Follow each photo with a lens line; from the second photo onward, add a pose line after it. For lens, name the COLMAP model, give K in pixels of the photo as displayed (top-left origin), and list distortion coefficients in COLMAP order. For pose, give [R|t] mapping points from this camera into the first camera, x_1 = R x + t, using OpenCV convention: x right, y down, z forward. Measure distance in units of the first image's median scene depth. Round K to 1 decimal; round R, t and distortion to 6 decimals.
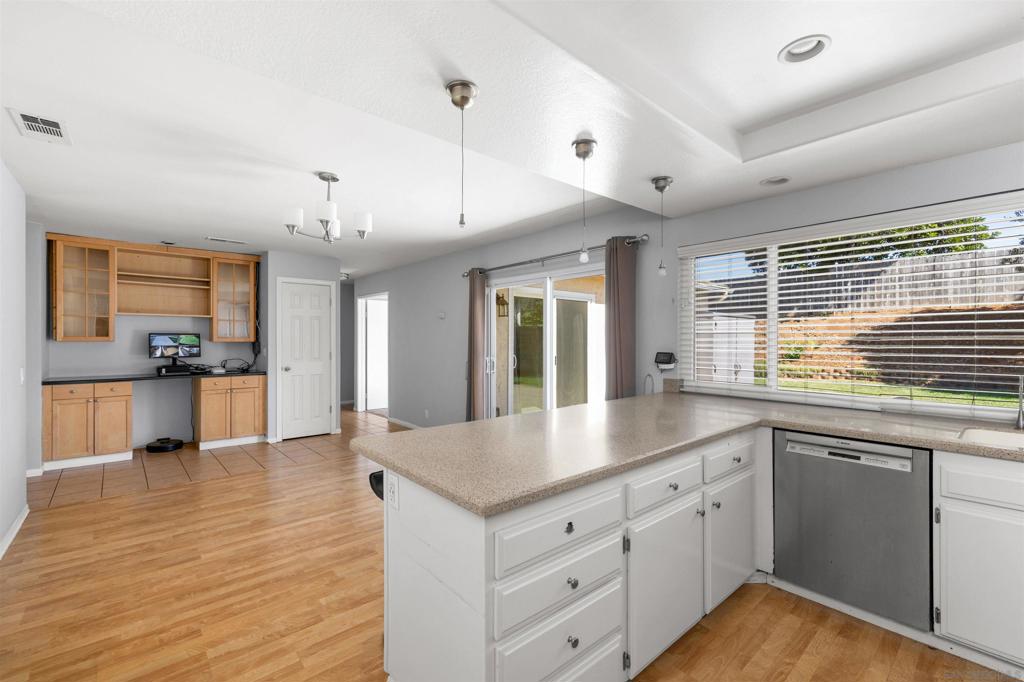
lens RADIAL K [[446.1, 0, 514.8], [0, 446.1, 341.2], [0, 0, 1]] dist [0.000360, 0.000207]
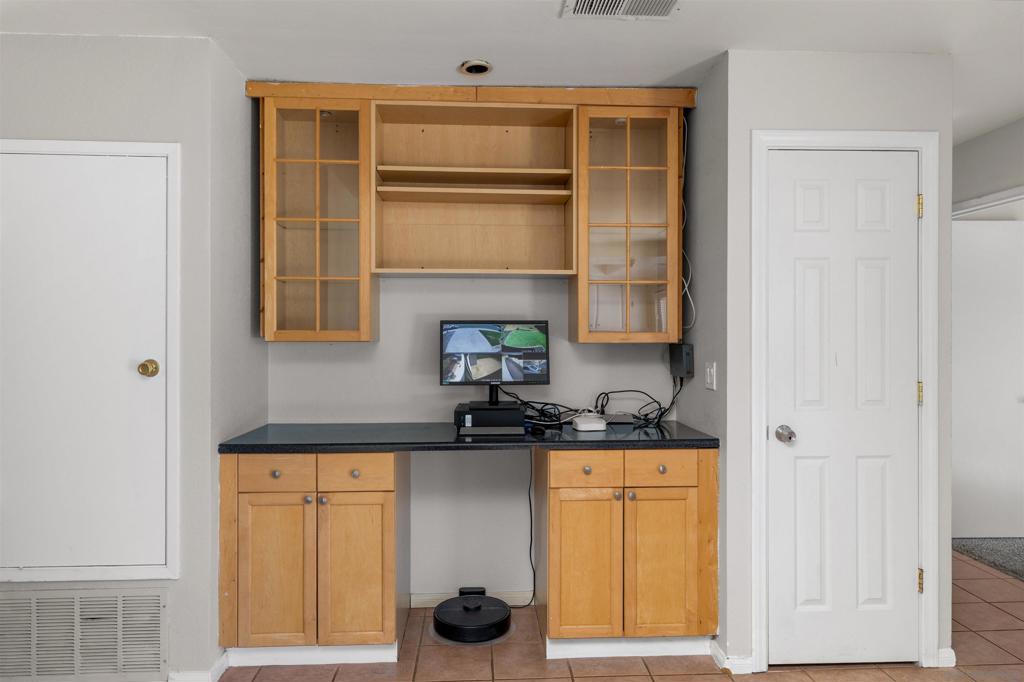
lens RADIAL K [[705.6, 0, 513.7], [0, 705.6, 340.5], [0, 0, 1]] dist [0.003728, 0.000089]
pose [[0.784968, 0.000769, -0.619536, -0.139138], [-0.000613, 1.000000, 0.000464, -0.000415], [0.619536, 0.000016, 0.784968, 0.199182]]
